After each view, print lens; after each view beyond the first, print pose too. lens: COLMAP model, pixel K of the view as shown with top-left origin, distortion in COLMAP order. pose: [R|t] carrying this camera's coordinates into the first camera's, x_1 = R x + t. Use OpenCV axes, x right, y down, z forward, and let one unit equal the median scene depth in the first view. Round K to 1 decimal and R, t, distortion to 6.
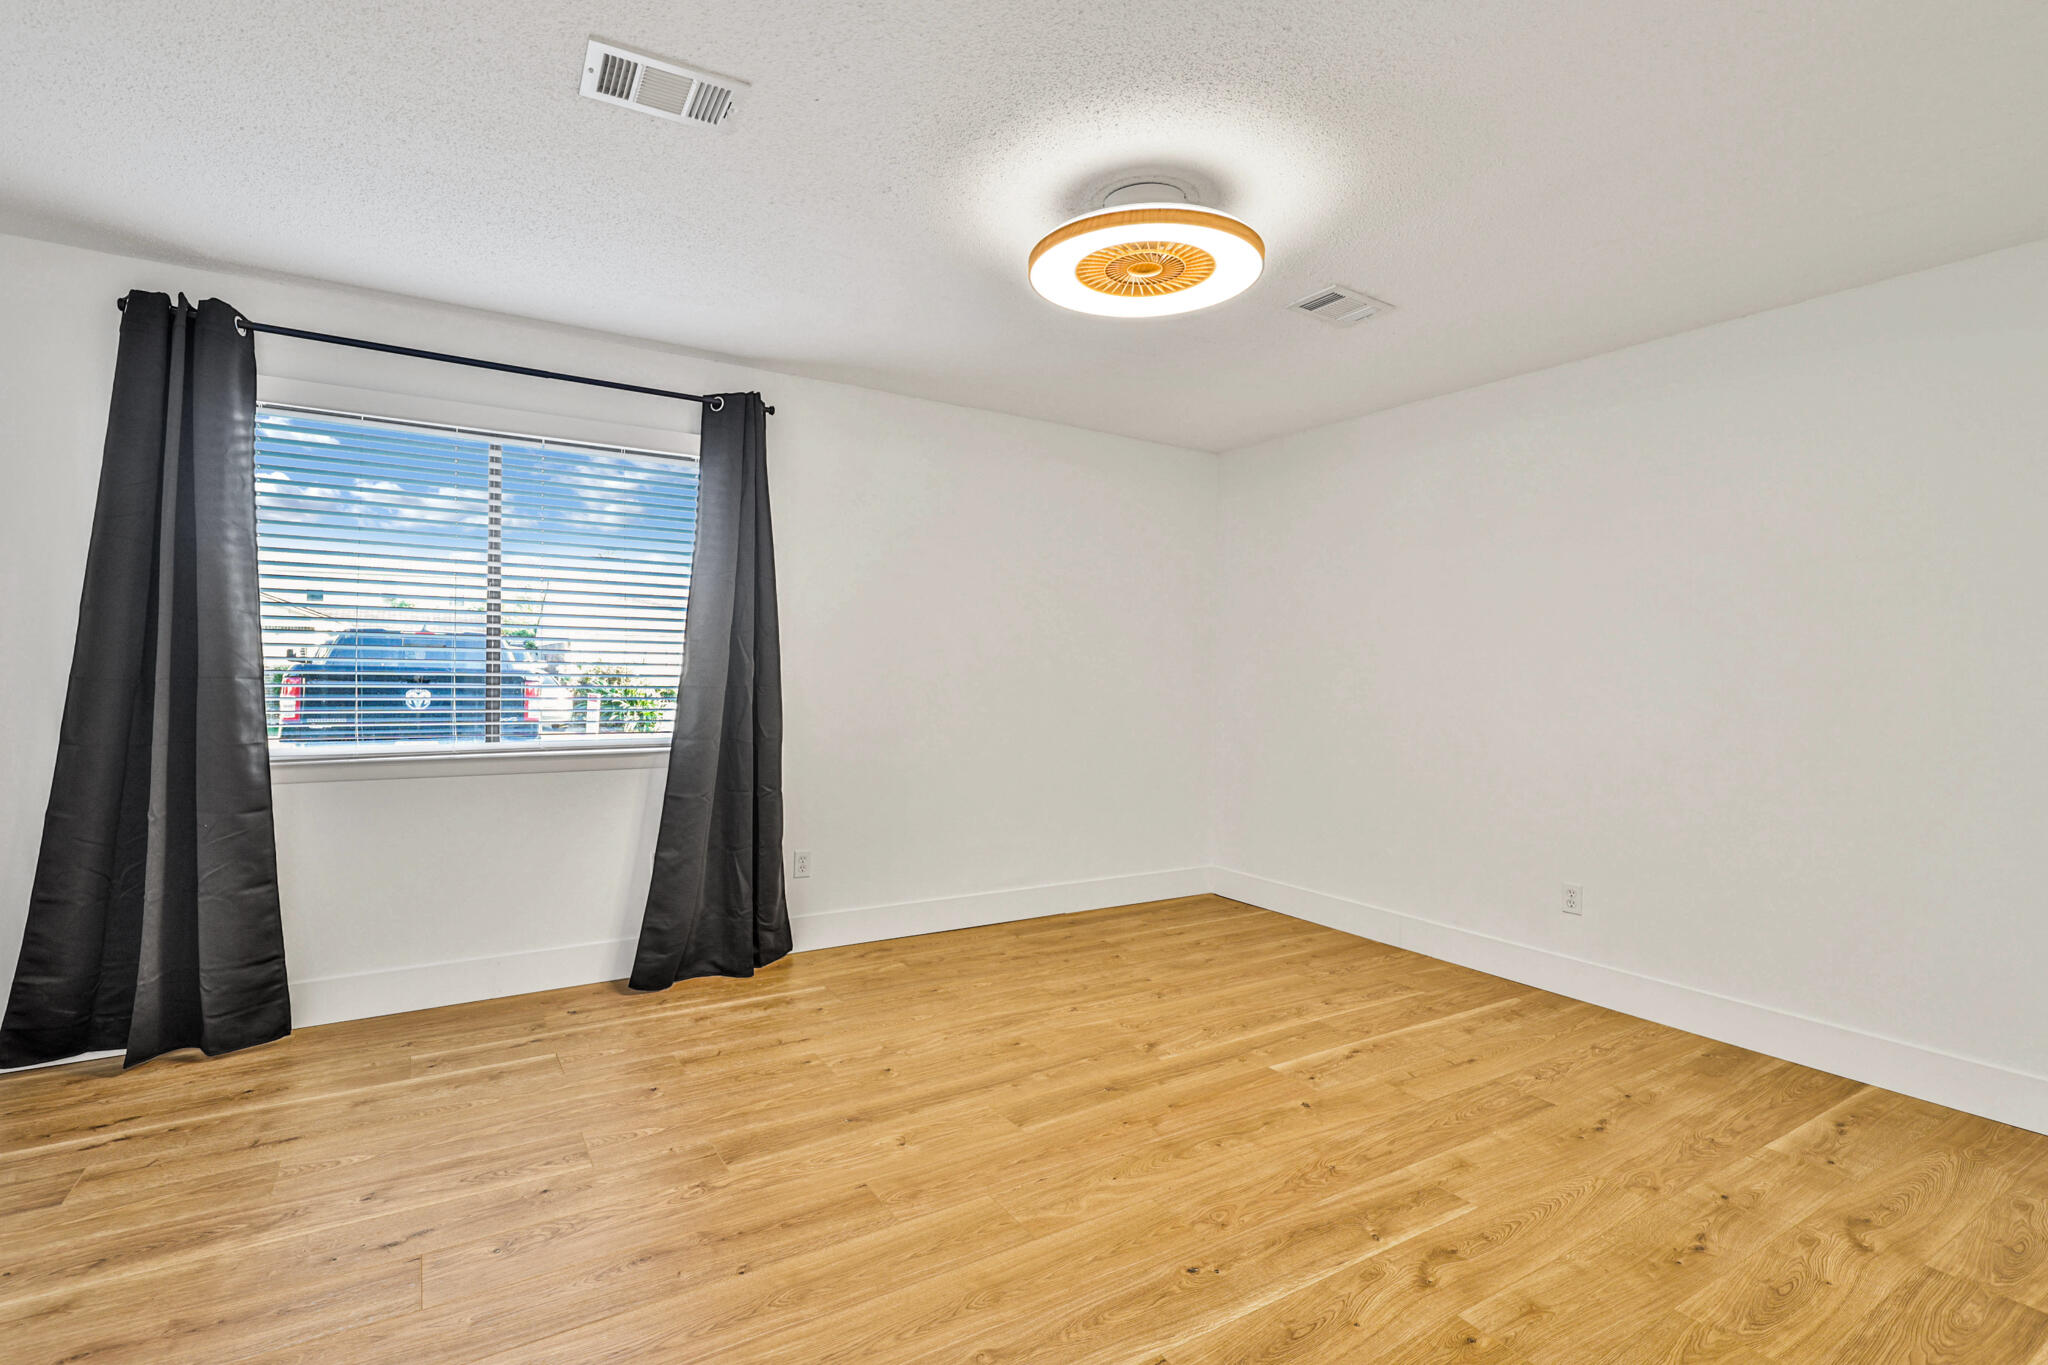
lens RADIAL K [[962.1, 0, 1025.2], [0, 962.1, 681.1], [0, 0, 1]] dist [0.003801, 0.000133]
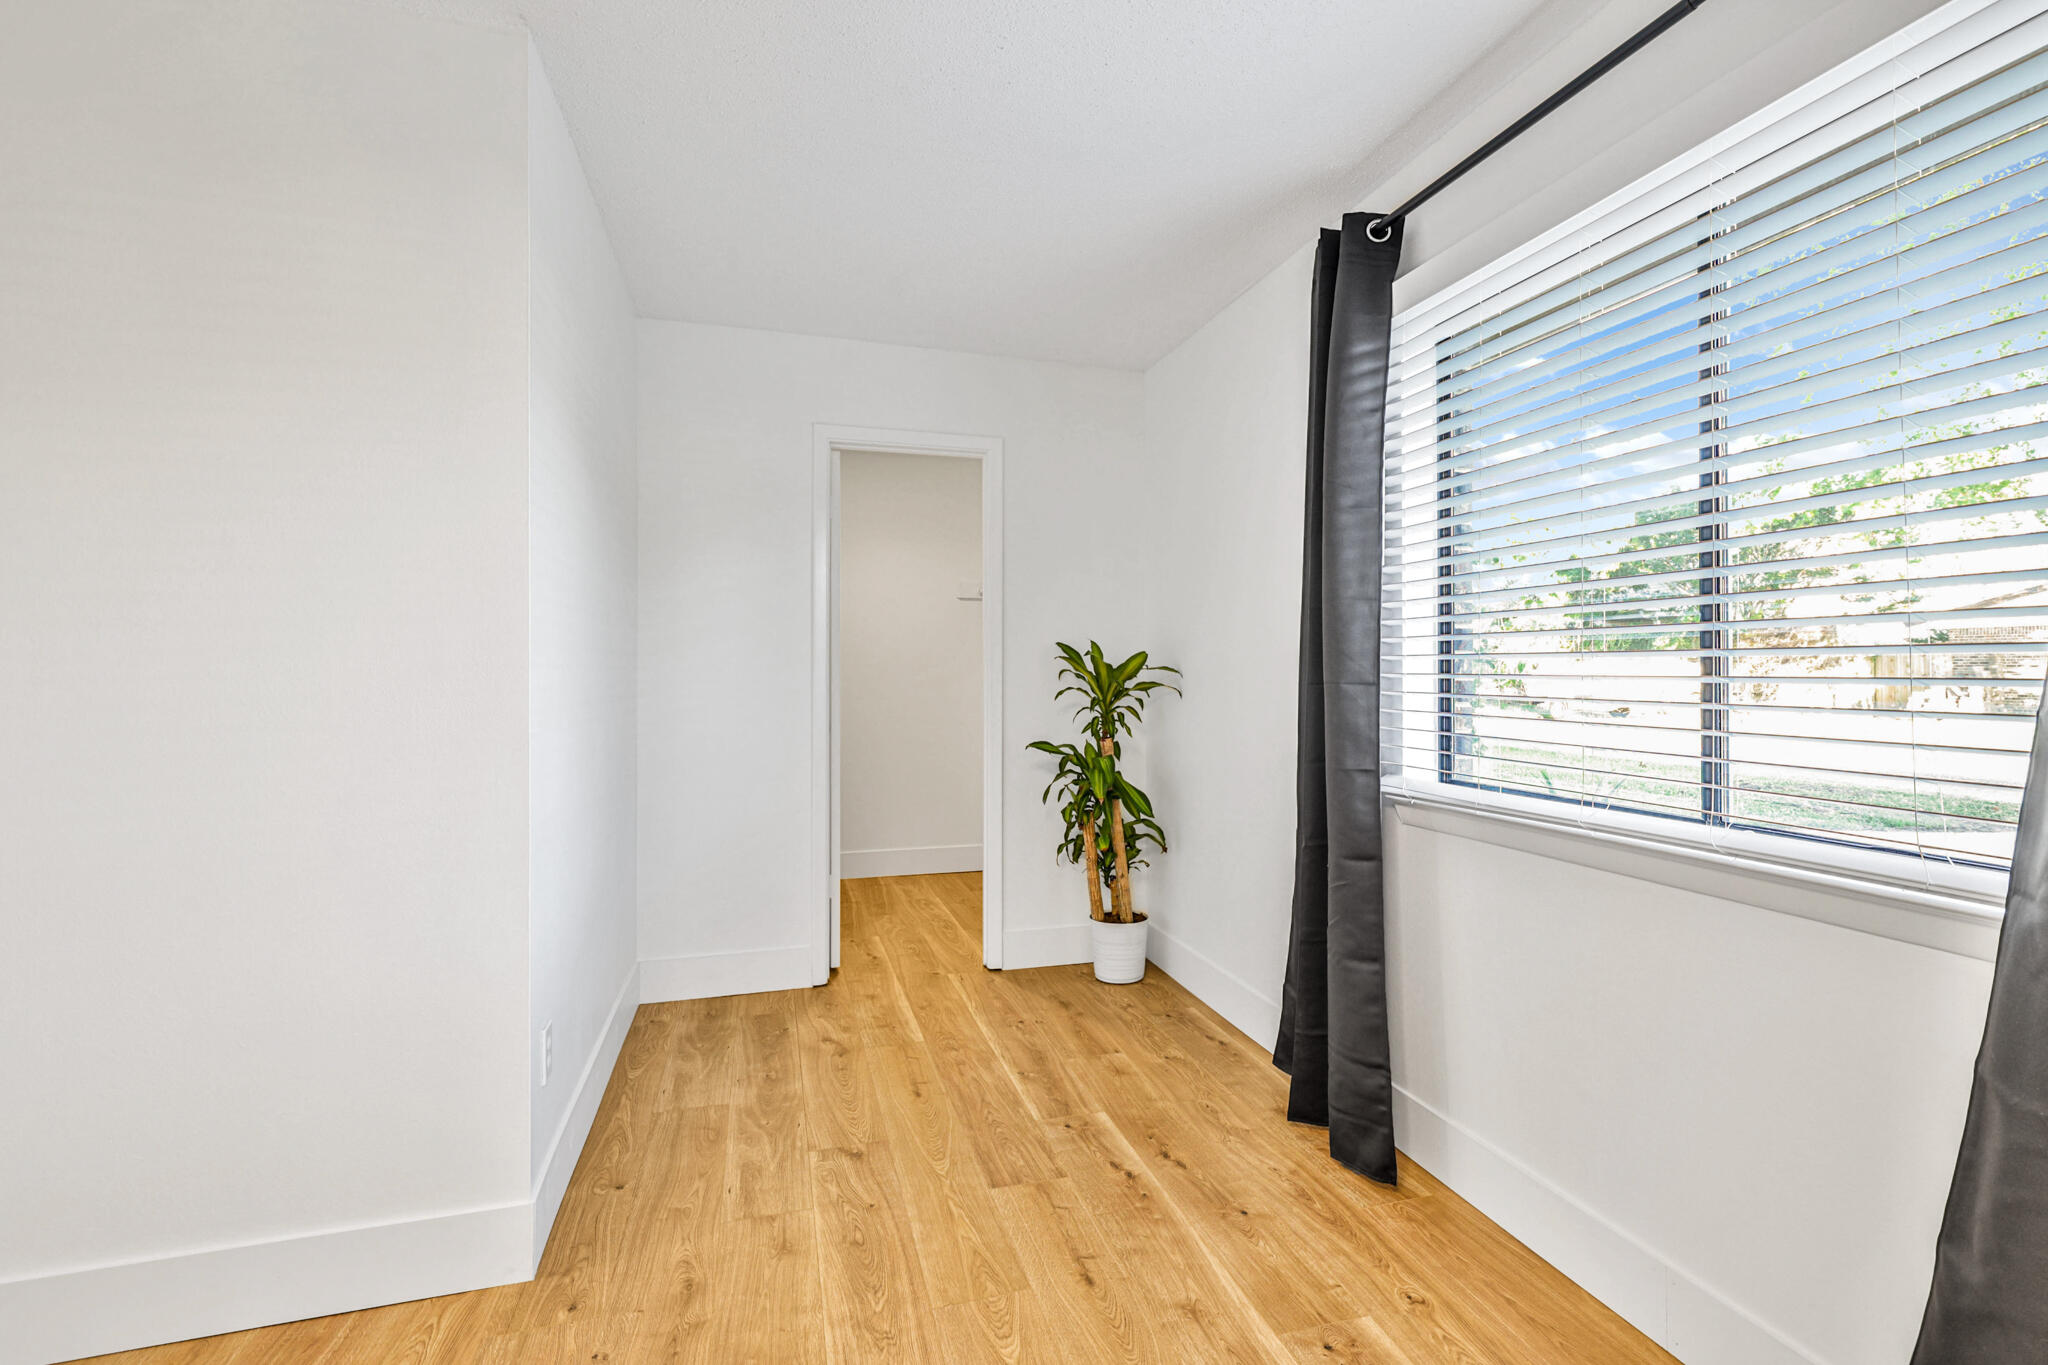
lens RADIAL K [[962.1, 0, 1024.7], [0, 962.1, 681.0], [0, 0, 1]] dist [0.003801, 0.000133]
pose [[-0.277498, -0.011935, -0.960652, 0.000373], [0.000519, 0.999921, -0.012572, 0.004218], [0.960726, -0.003987, -0.277470, 1.073386]]
